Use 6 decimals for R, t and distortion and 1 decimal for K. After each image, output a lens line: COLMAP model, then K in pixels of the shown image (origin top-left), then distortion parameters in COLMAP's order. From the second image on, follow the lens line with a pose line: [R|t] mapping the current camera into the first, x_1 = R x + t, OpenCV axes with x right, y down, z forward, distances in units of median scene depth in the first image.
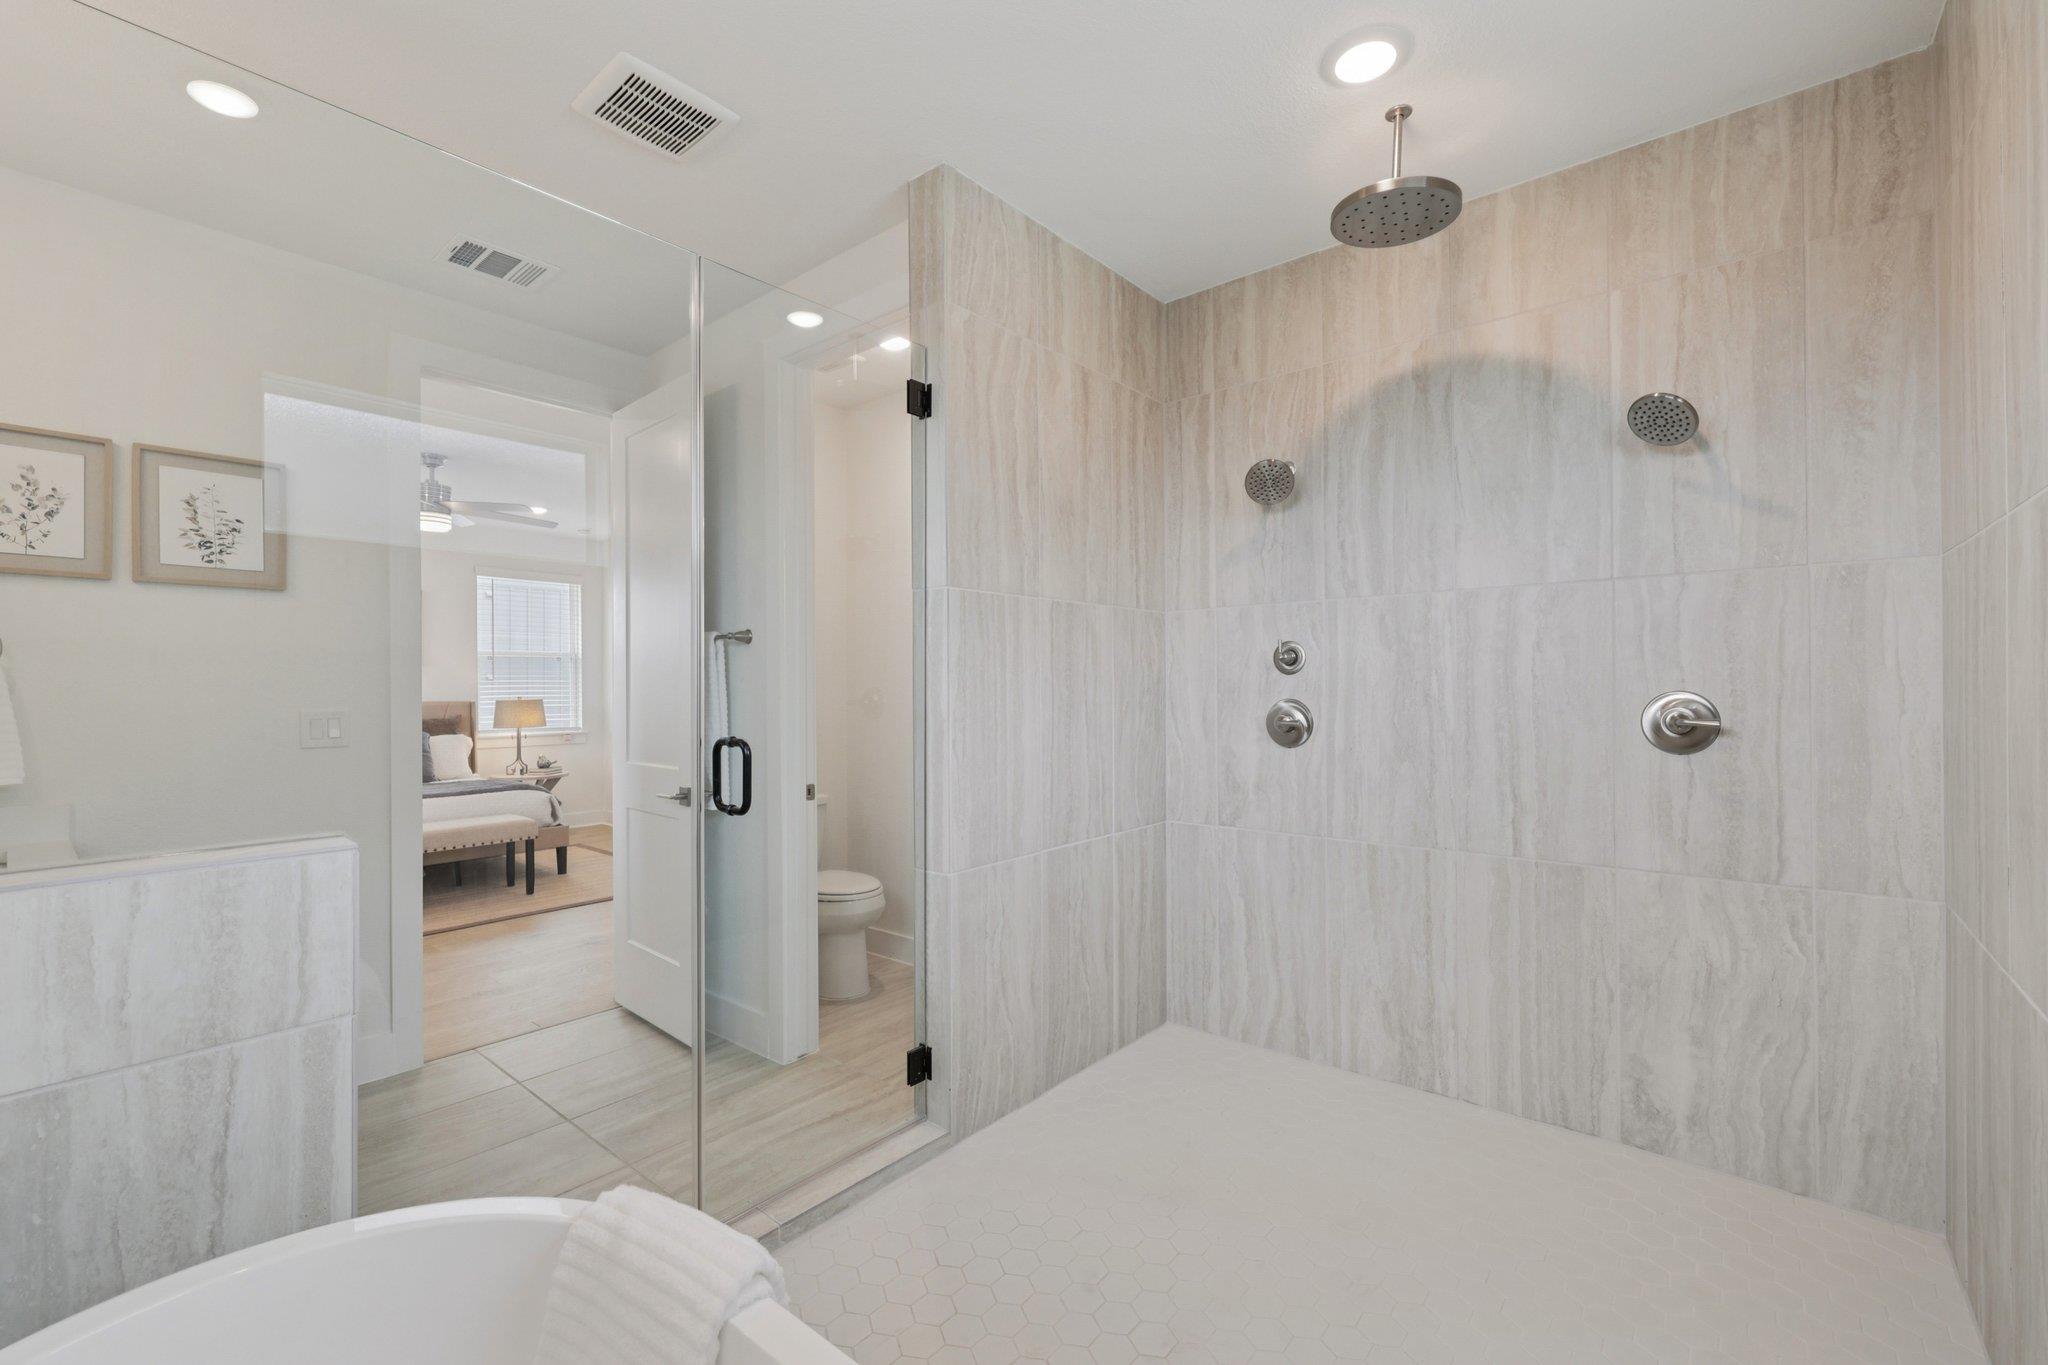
lens RADIAL K [[866.7, 0, 1035.3], [0, 866.7, 687.8], [0, 0, 1]] dist [-0.001198, 0.001010]
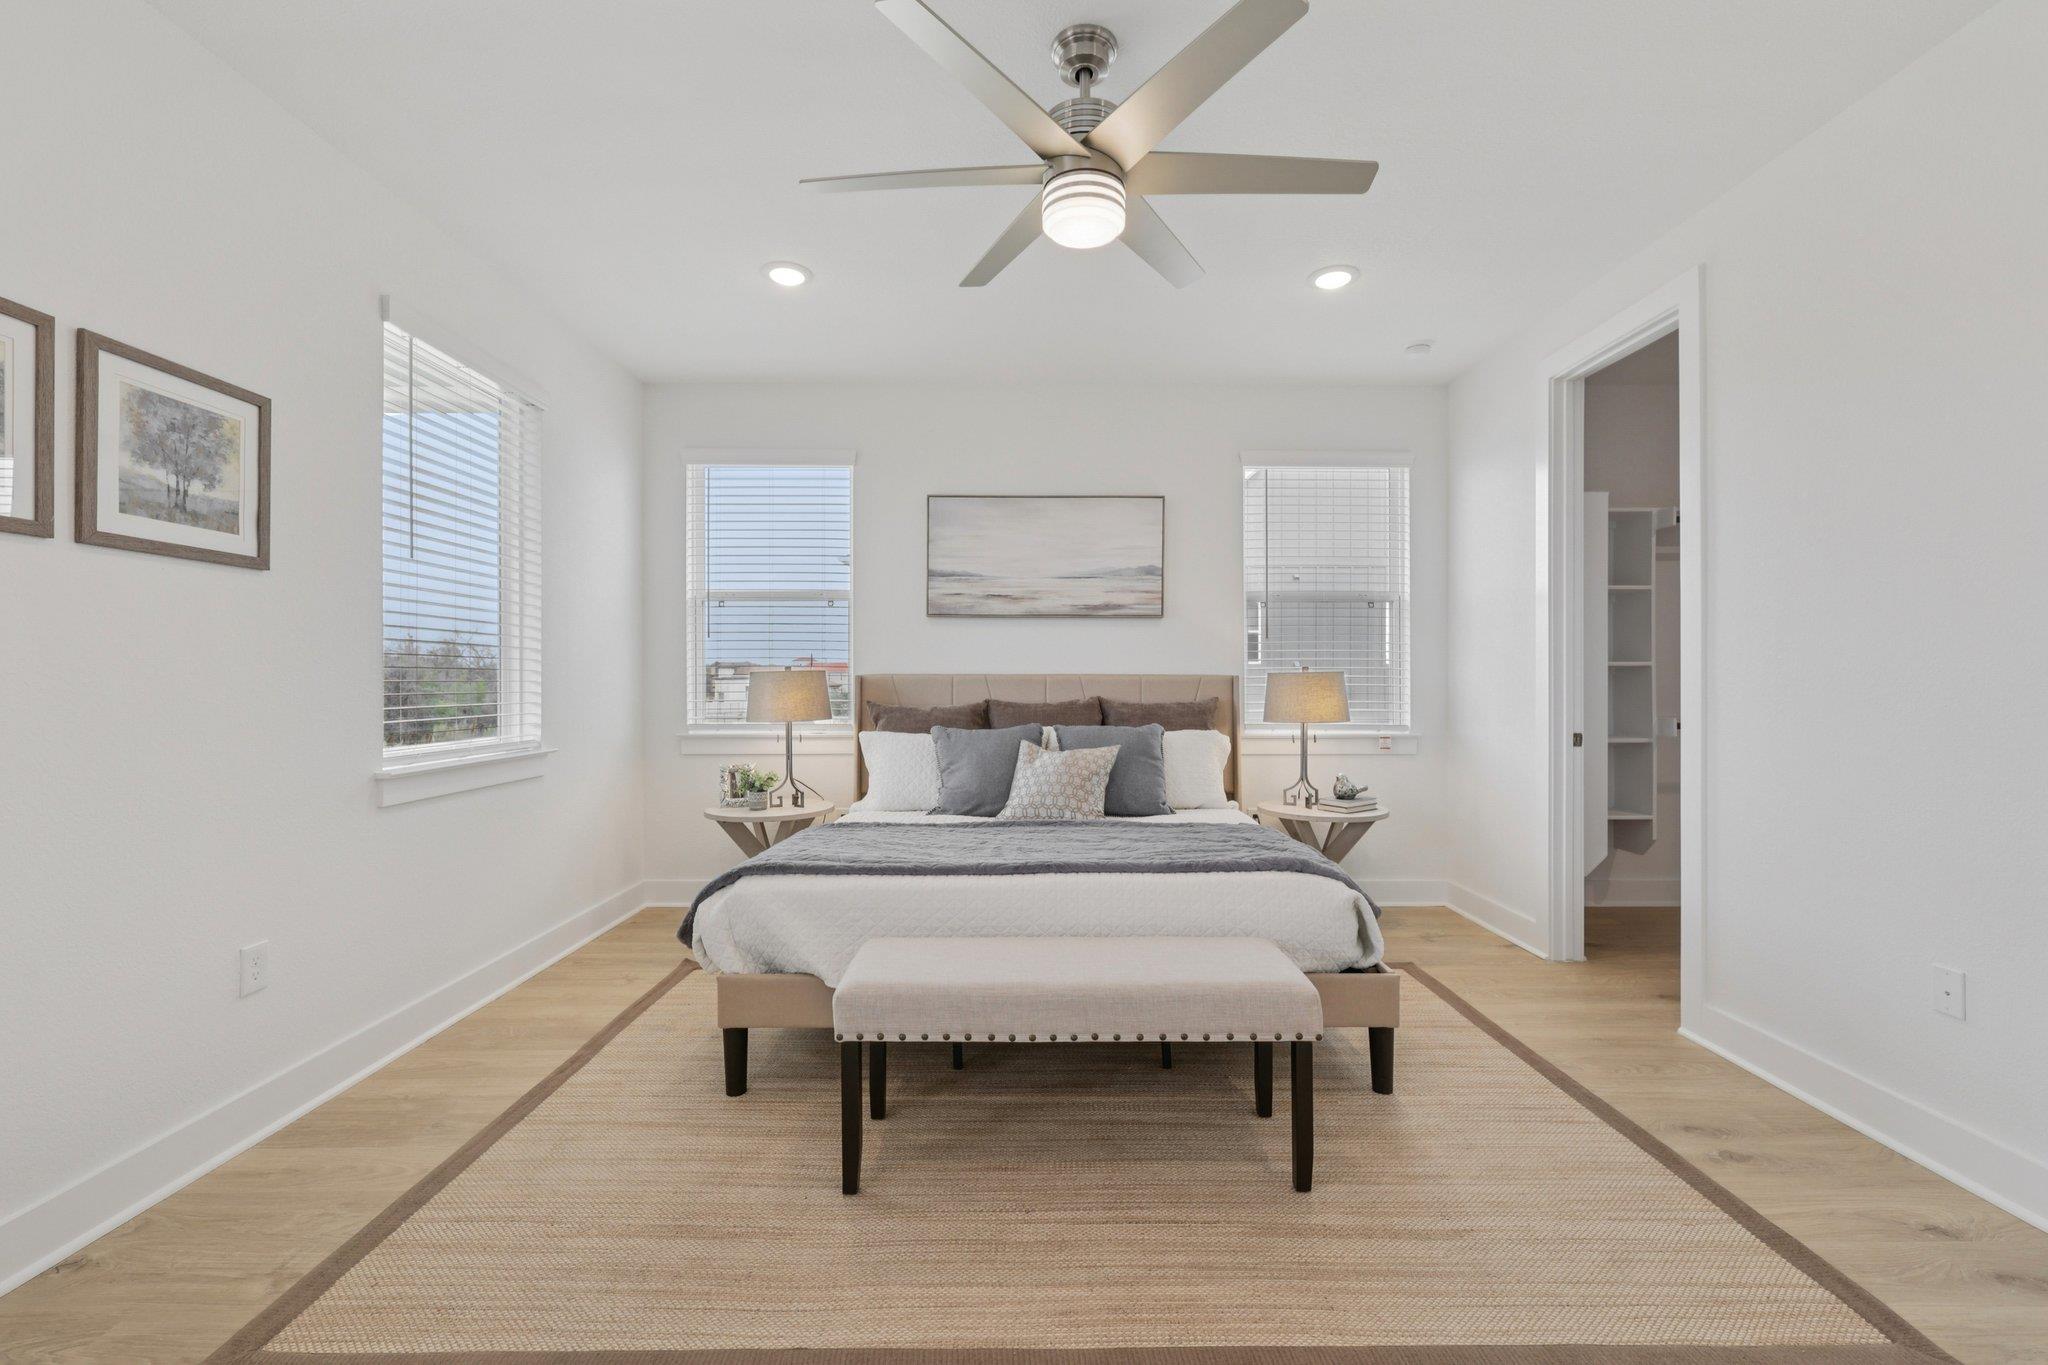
lens RADIAL K [[866.7, 0, 1032.2], [0, 866.7, 680.9], [0, 0, 1]] dist [-0.001198, 0.001010]
pose [[0.646017, 0.004168, -0.763312, -0.285546], [-0.004308, 0.999989, 0.001814, 0.019240], [0.763311, 0.002116, 0.646028, 0.509593]]
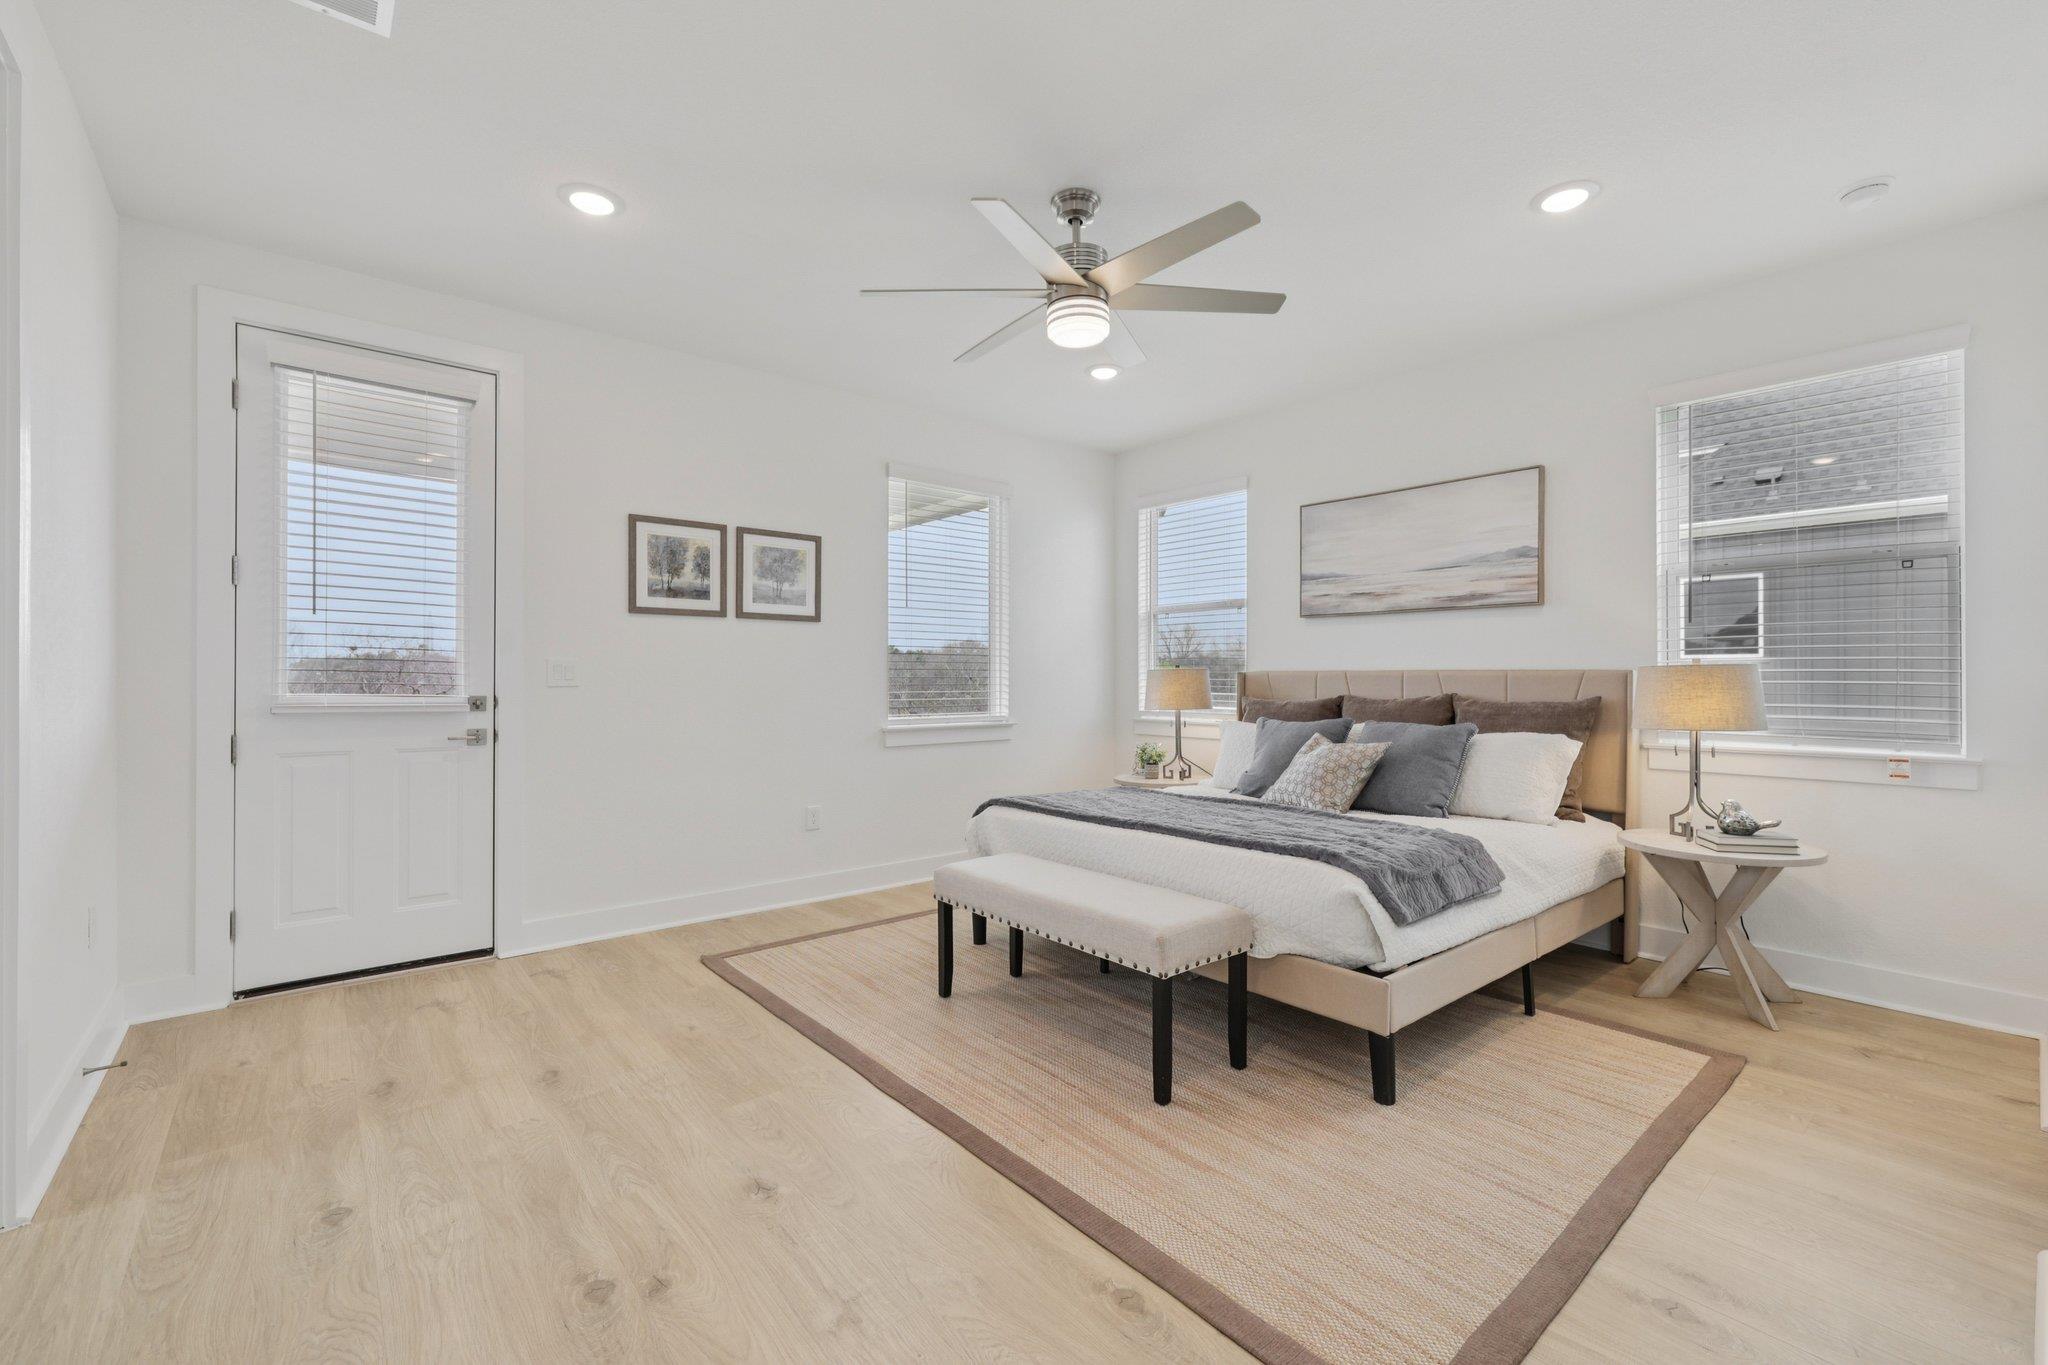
lens RADIAL K [[866.7, 0, 1024.2], [0, 866.7, 678.6], [0, 0, 1]] dist [-0.001198, 0.001010]
pose [[-0.177832, 0.004523, -0.984050, -0.113776], [-0.001711, 0.999987, 0.004905, 0.019005], [0.984059, 0.002556, -0.177822, 0.752652]]
